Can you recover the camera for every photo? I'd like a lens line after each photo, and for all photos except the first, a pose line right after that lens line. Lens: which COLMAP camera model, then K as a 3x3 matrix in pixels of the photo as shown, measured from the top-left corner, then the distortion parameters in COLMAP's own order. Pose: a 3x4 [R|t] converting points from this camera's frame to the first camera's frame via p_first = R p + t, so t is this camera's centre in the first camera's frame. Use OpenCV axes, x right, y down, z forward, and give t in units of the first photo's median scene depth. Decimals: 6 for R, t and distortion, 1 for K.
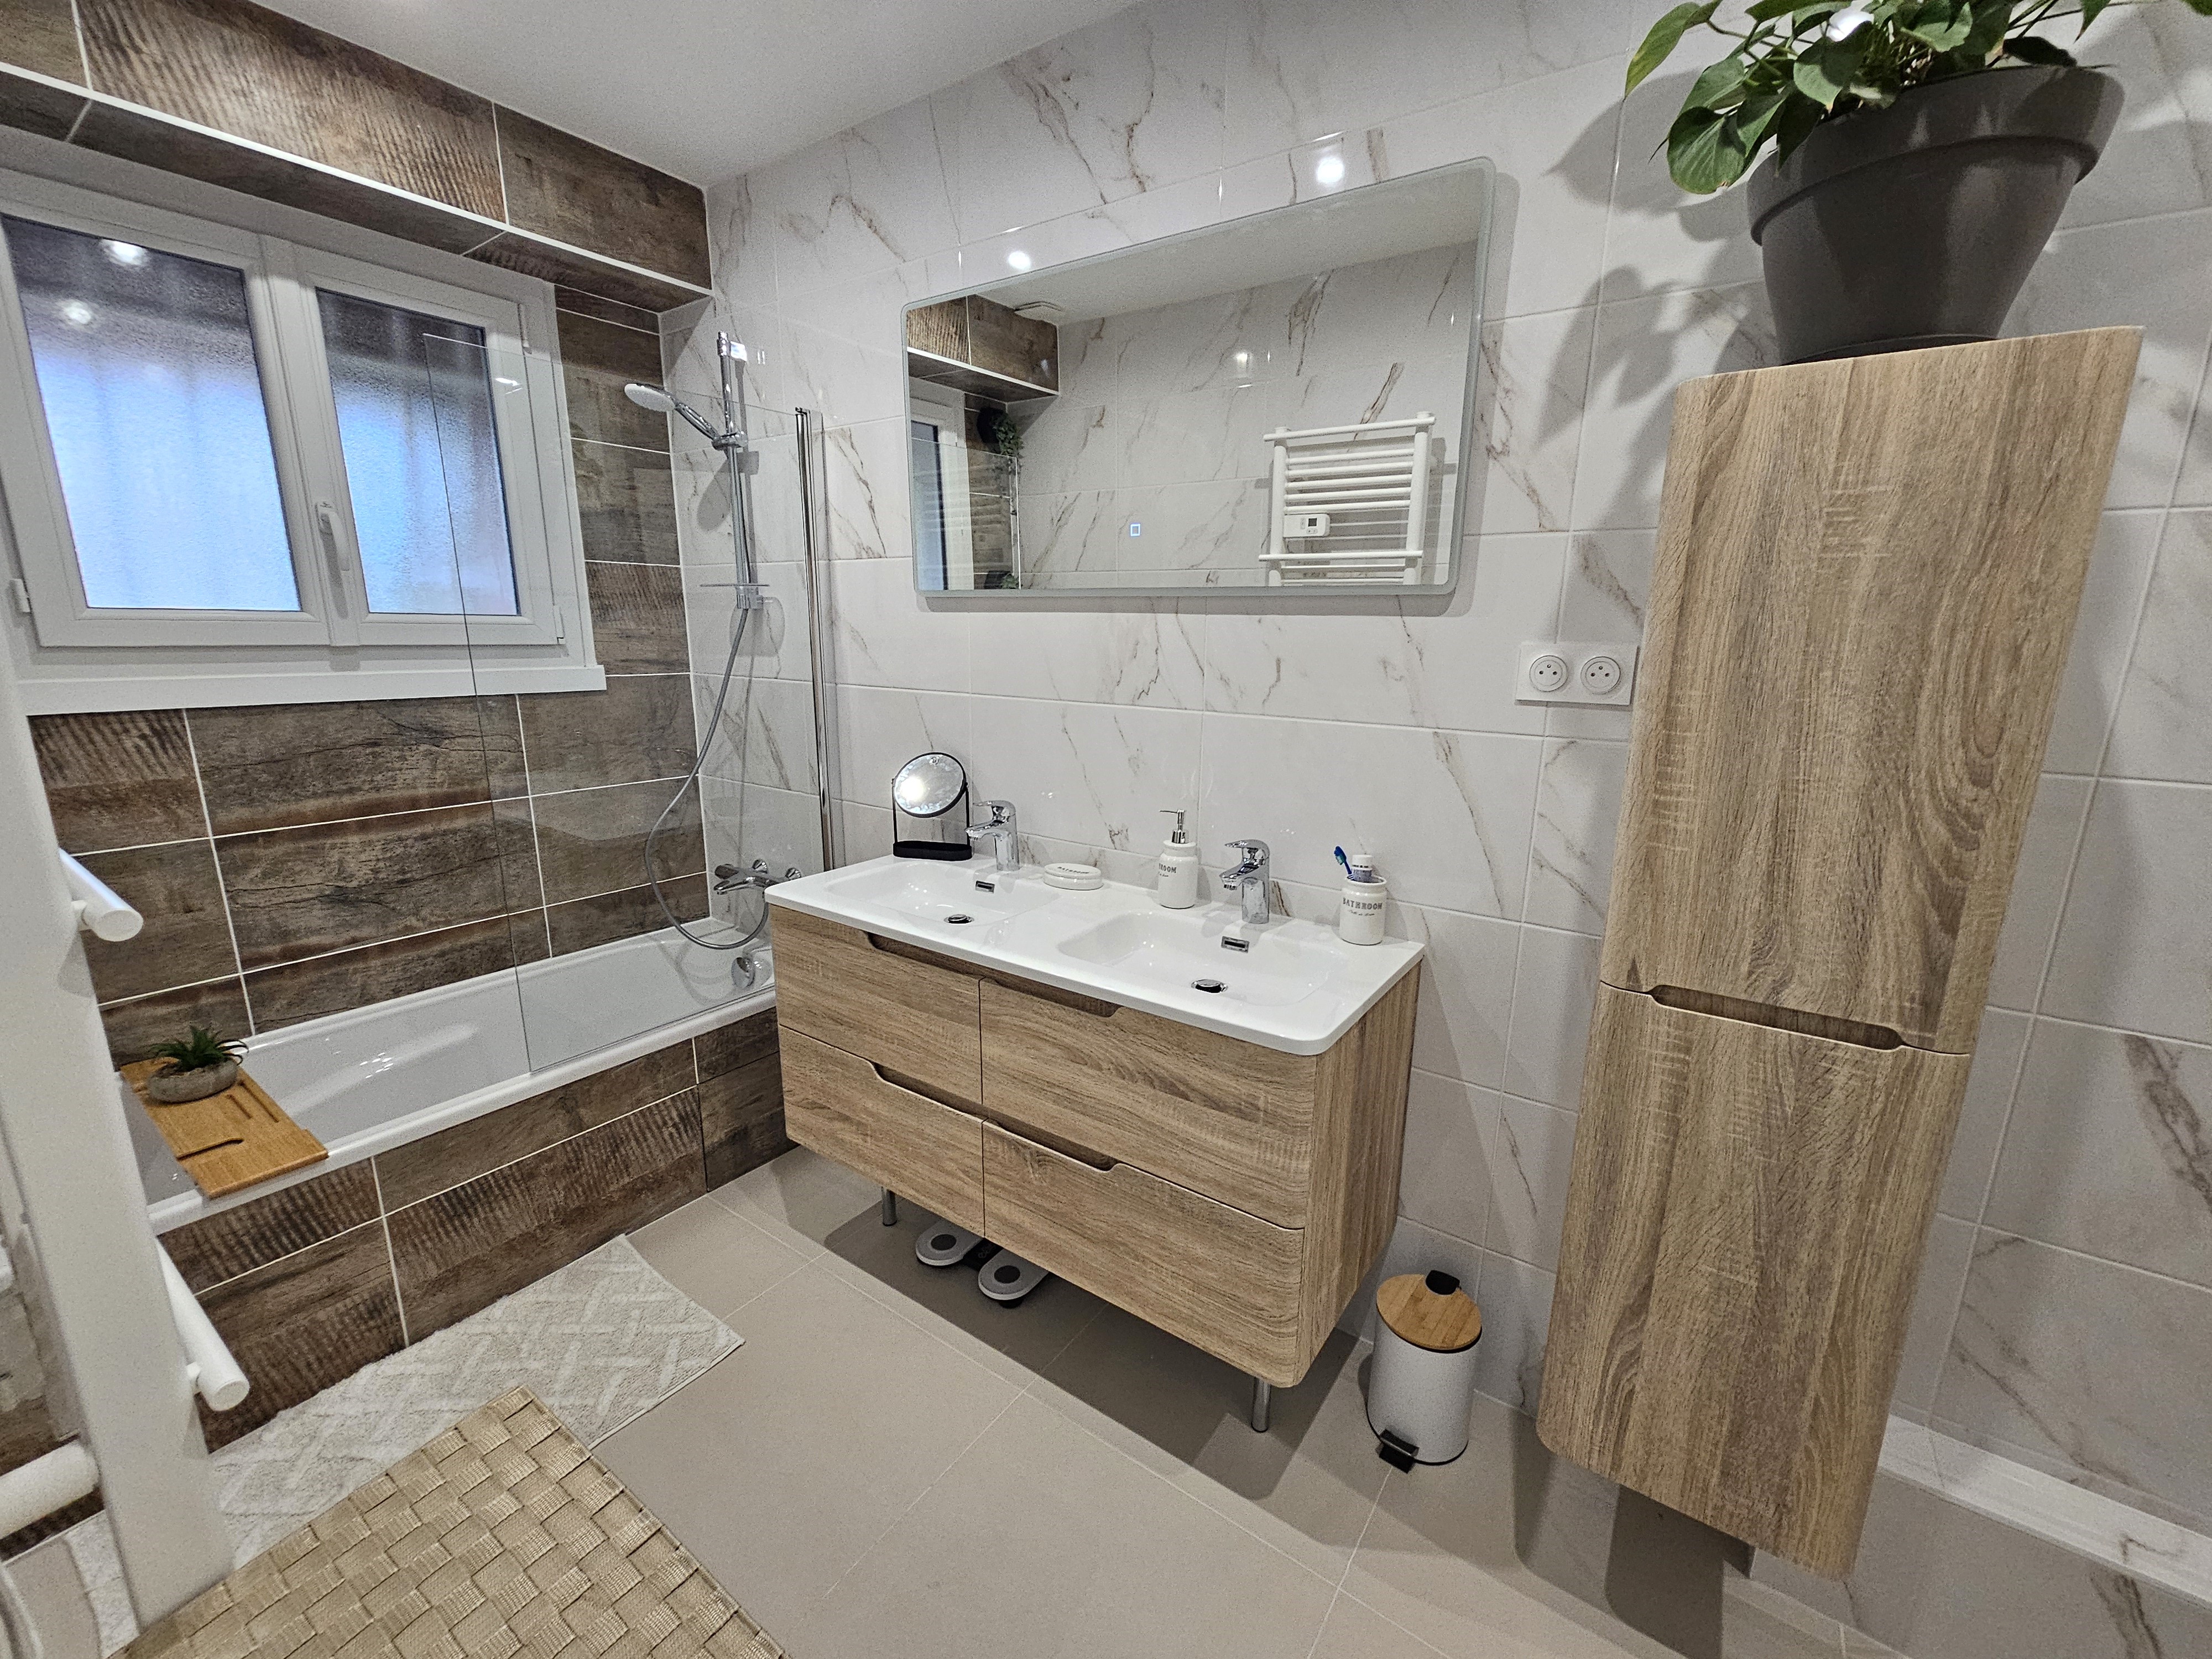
lens RADIAL K [[895.0, 0, 1114.0], [0, 895.0, 832.2], [0, 0, 1]] dist [0.003655, -0.001622]
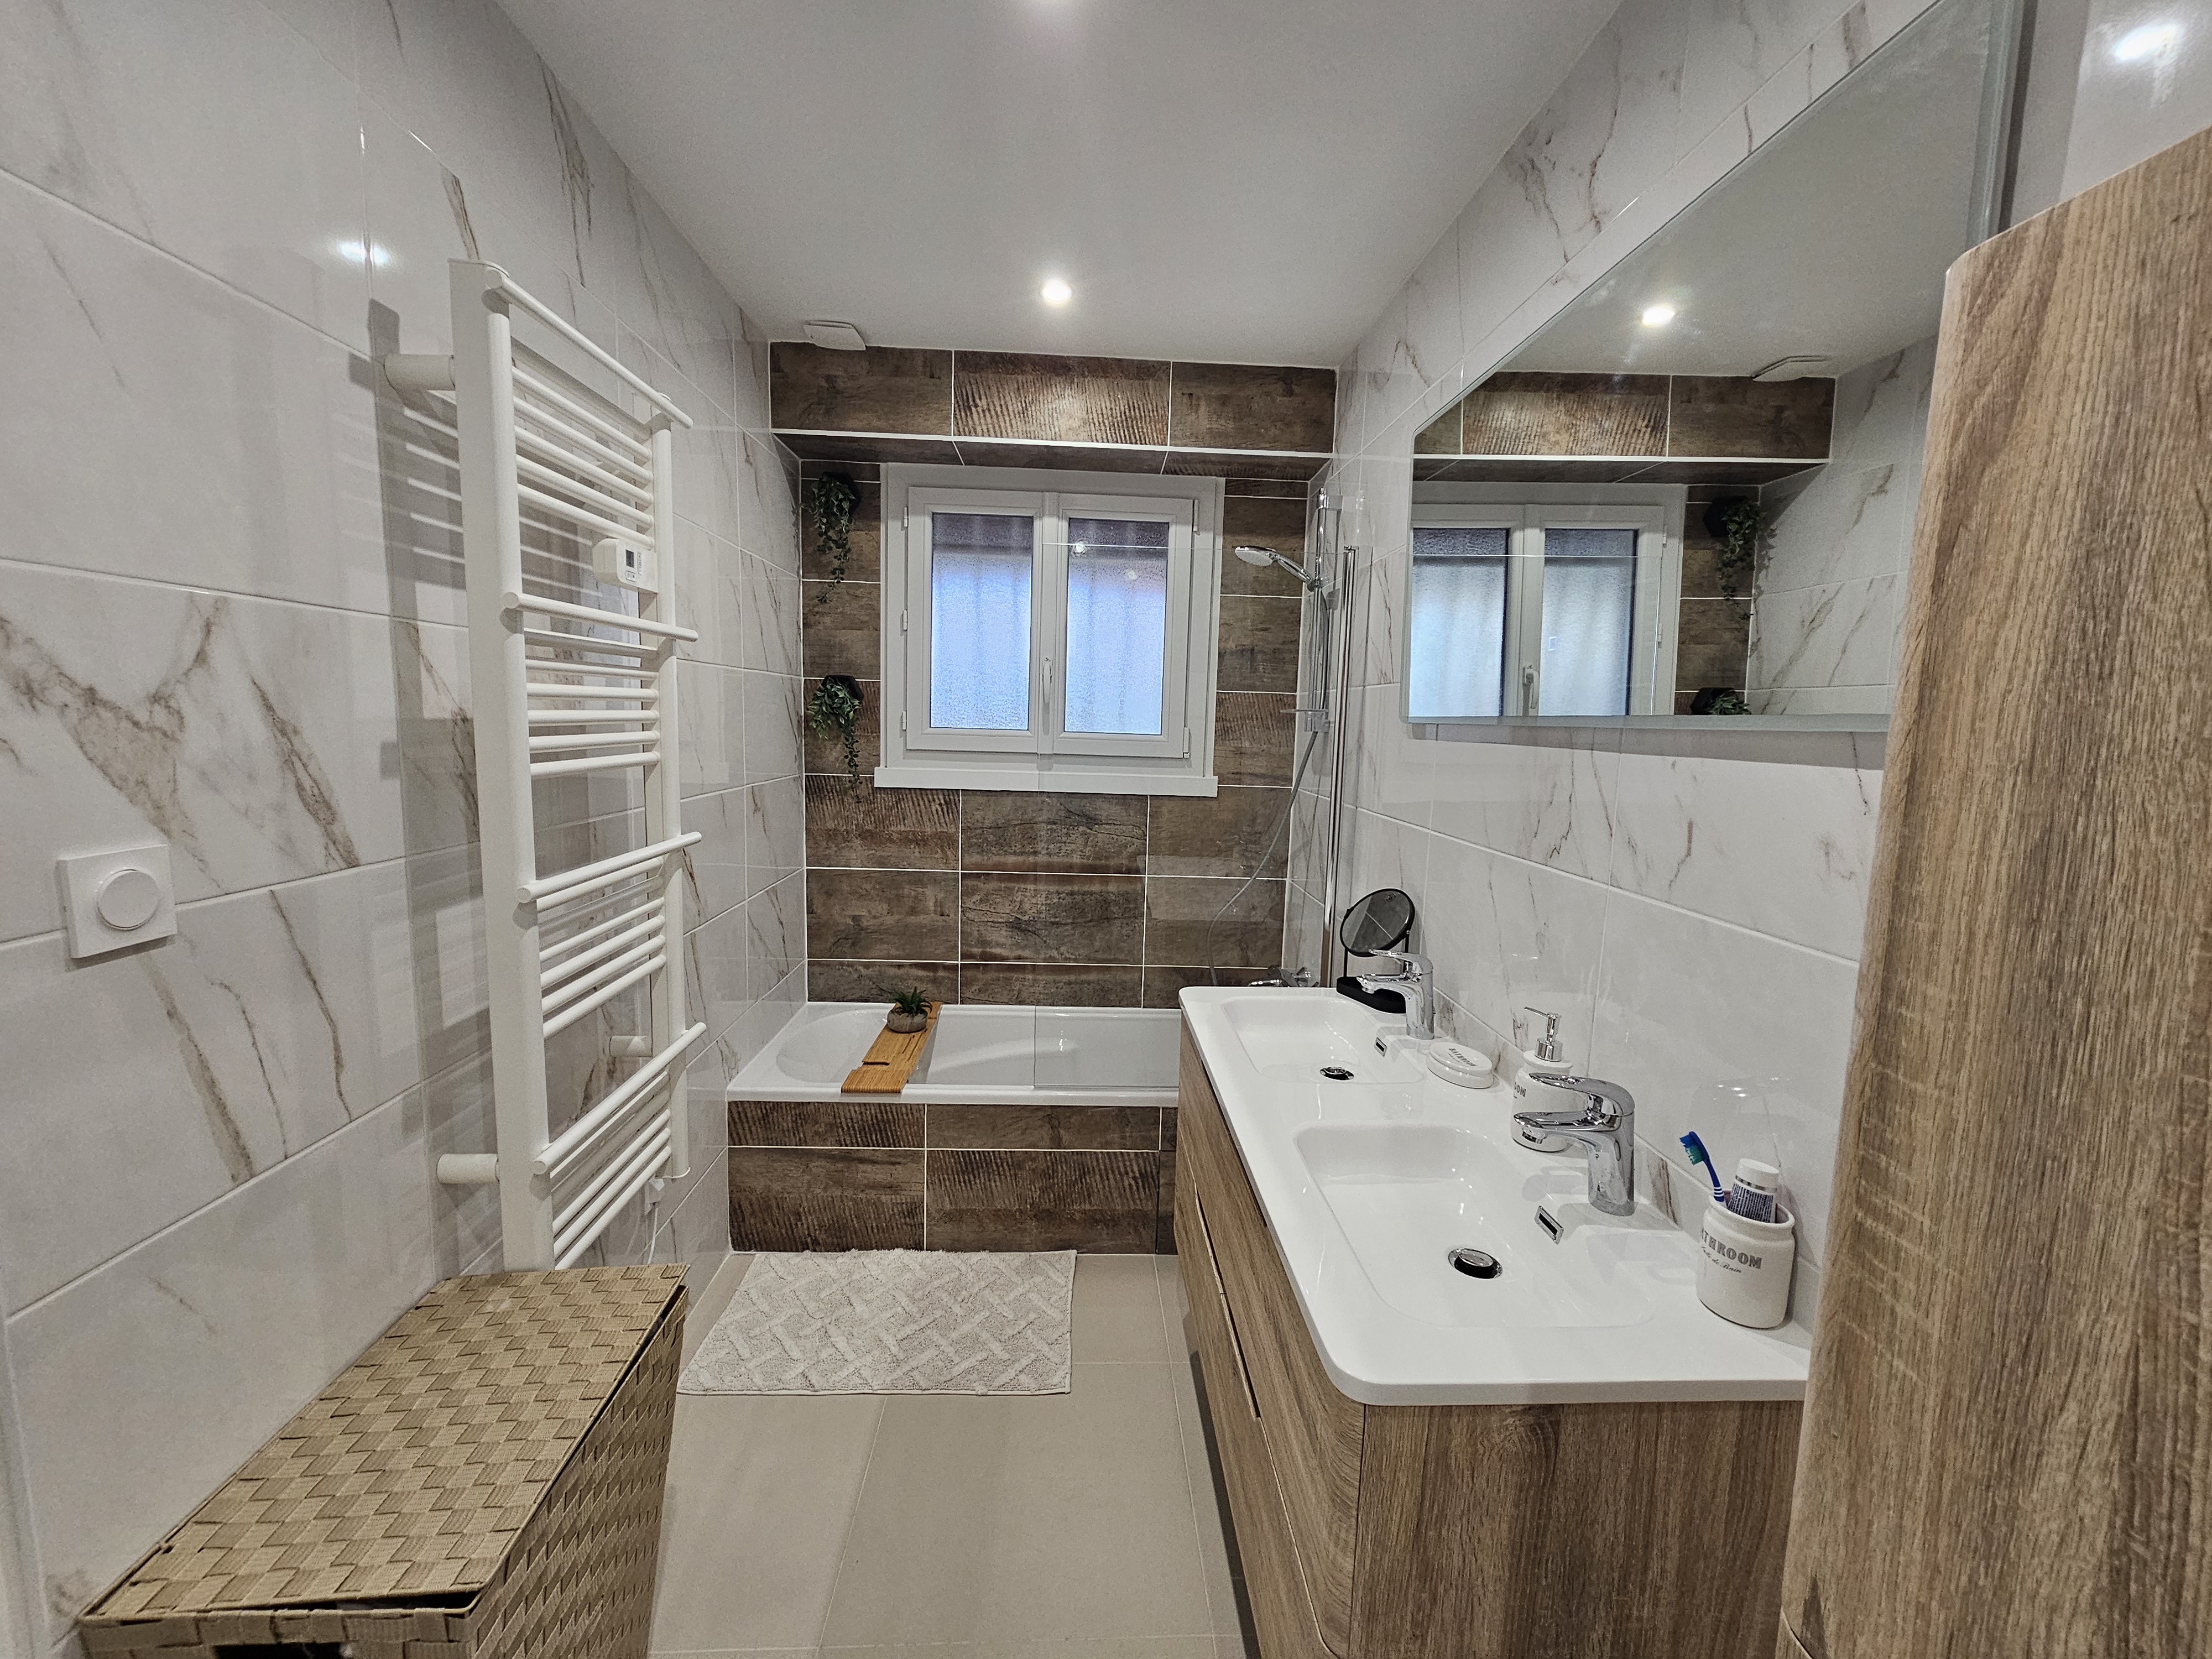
lens RADIAL K [[895.0, 0, 1134.6], [0, 895.0, 829.7], [0, 0, 1]] dist [0.003655, -0.001622]
pose [[0.620790, 0.100337, -0.777530, 0.395430], [-0.199275, 0.979397, -0.032716, -0.076382], [0.758228, 0.175253, 0.627995, 0.247727]]
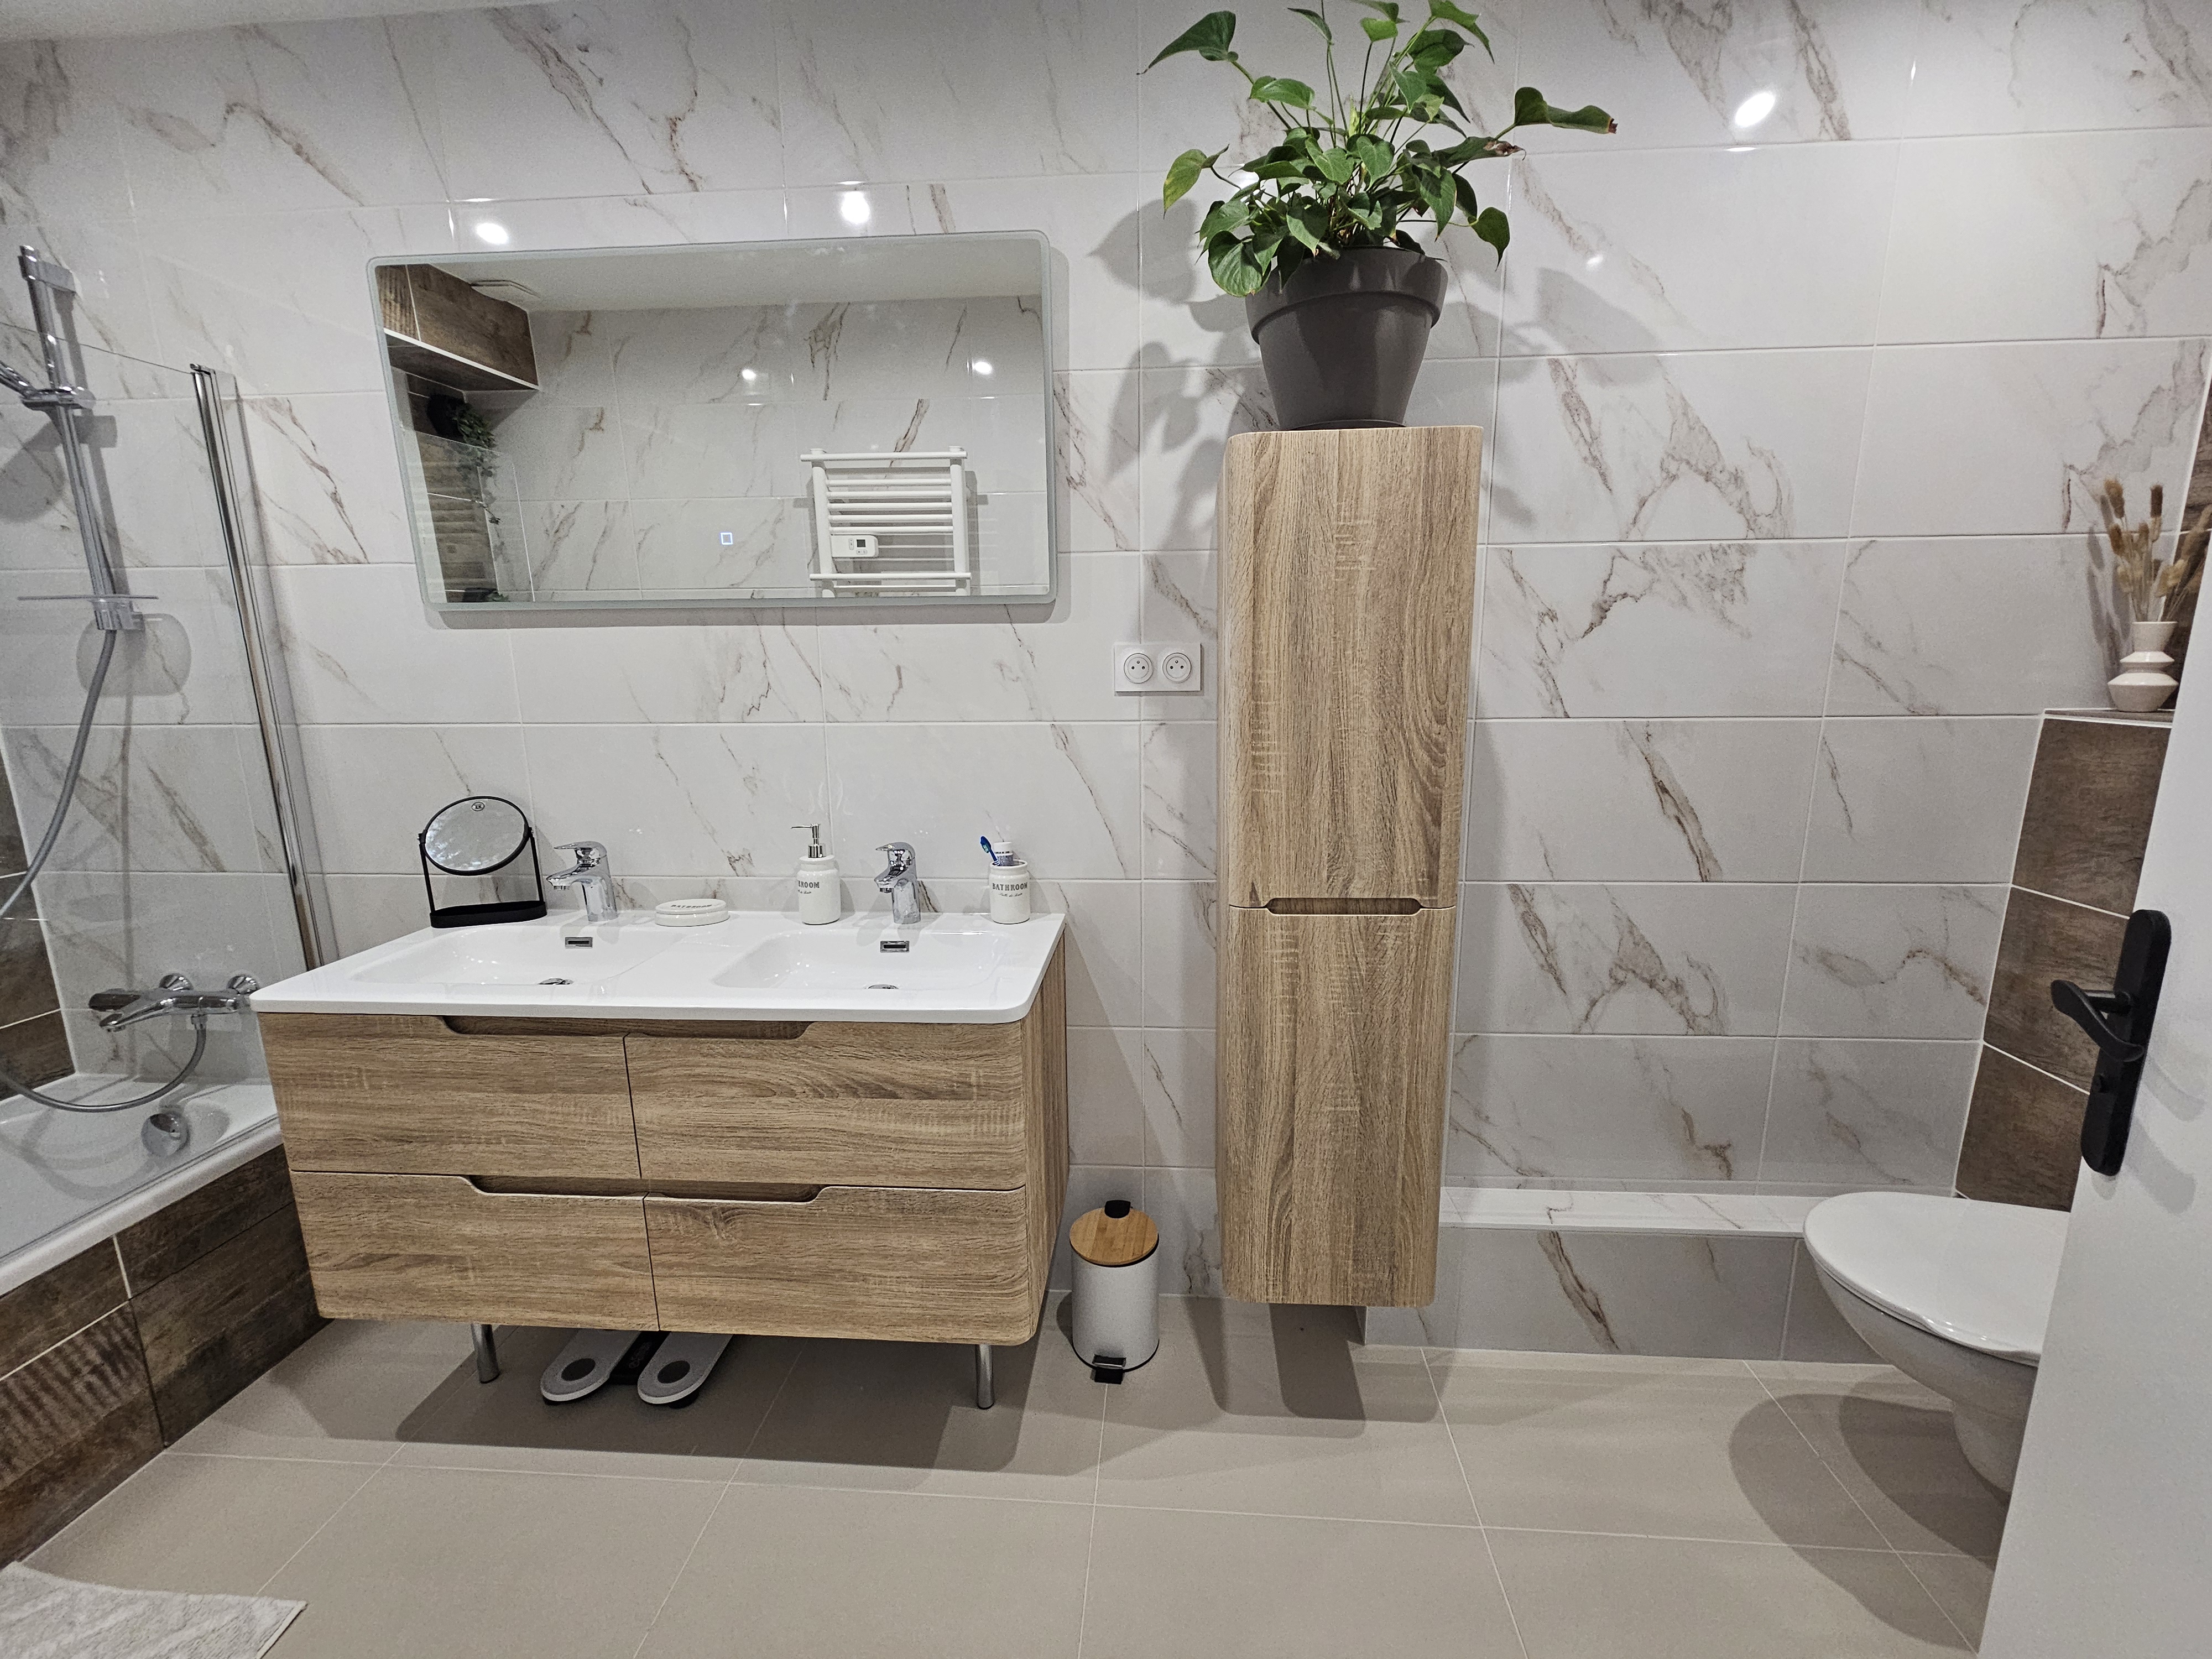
lens RADIAL K [[895.0, 0, 1099.6], [0, 895.0, 827.1], [0, 0, 1]] dist [0.003655, -0.001622]
pose [[0.865915, -0.117297, 0.486243, -0.126099], [0.134599, 0.990900, -0.000661, 0.020661], [-0.481740, 0.066020, 0.873824, -0.006305]]
